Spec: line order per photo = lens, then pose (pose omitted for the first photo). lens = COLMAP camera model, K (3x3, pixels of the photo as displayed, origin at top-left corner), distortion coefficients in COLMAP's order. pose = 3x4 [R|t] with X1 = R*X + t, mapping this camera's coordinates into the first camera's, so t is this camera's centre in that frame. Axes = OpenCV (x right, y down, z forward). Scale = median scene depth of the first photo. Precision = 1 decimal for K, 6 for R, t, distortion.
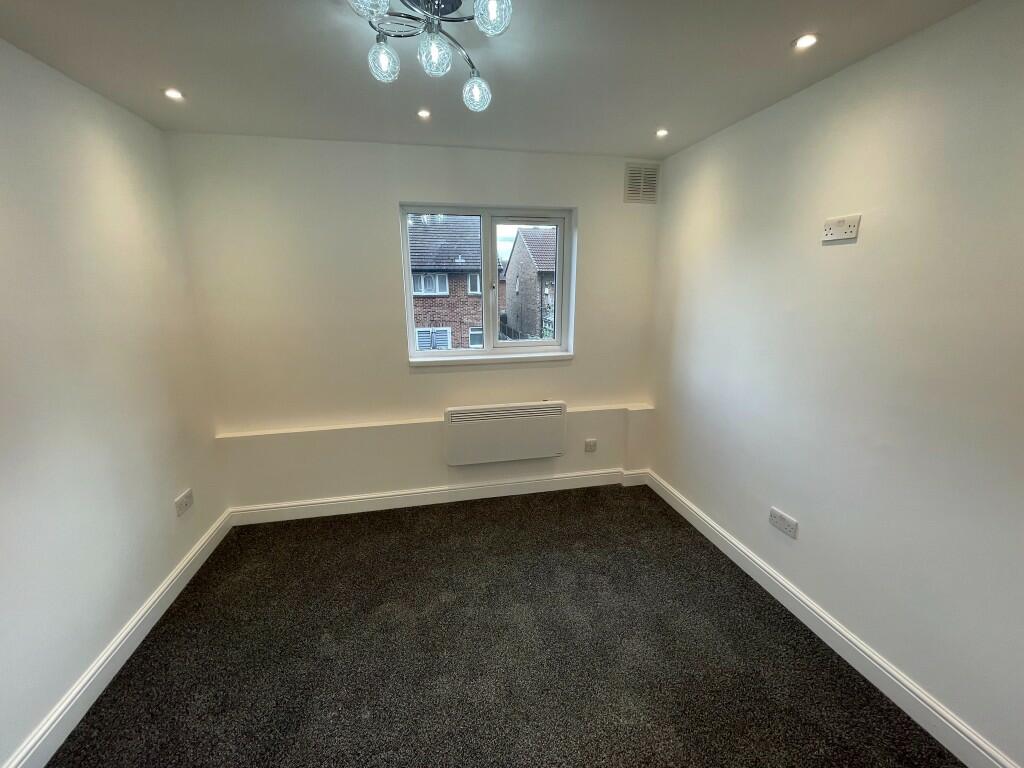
lens RADIAL K [[405.7, 0, 512.0], [0, 405.7, 384.0], [0, 0, 1]] dist [-0.001073, -0.000053]
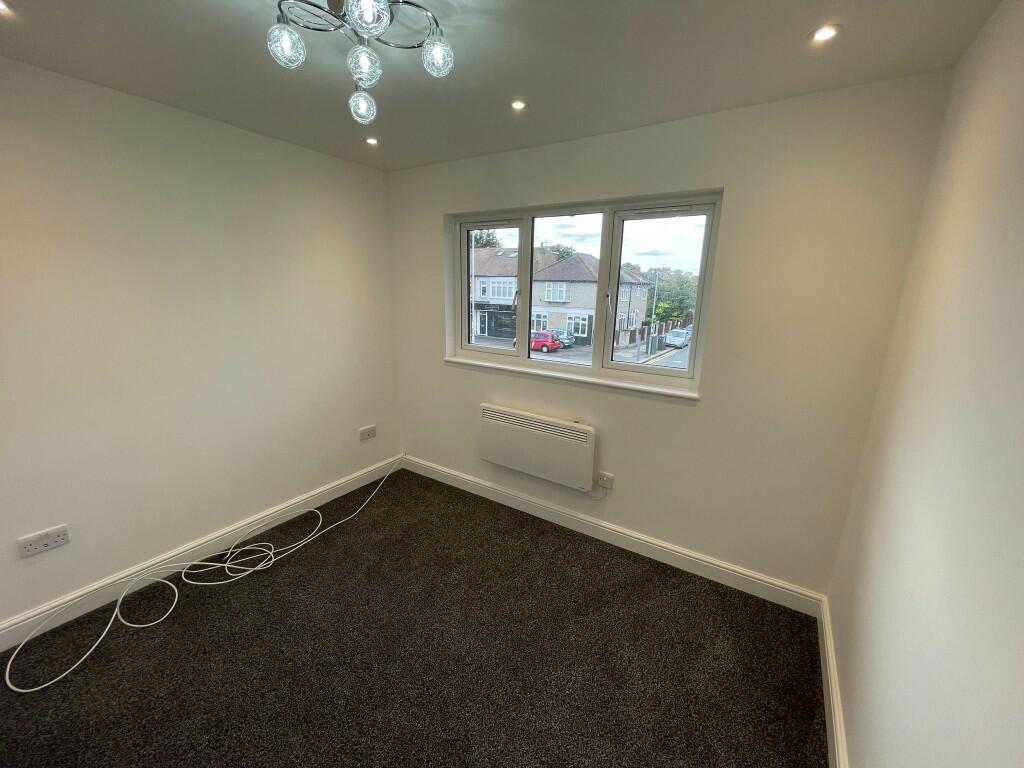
lens RADIAL K [[408.2, 0, 509.1], [0, 408.2, 390.0], [0, 0, 1]] dist [0.001724, 0.000245]
pose [[0.667544, 0.167335, -0.725523, 0.593337], [-0.199458, 0.978994, 0.042277, -0.032861], [0.717357, 0.116490, 0.686898, 0.306654]]
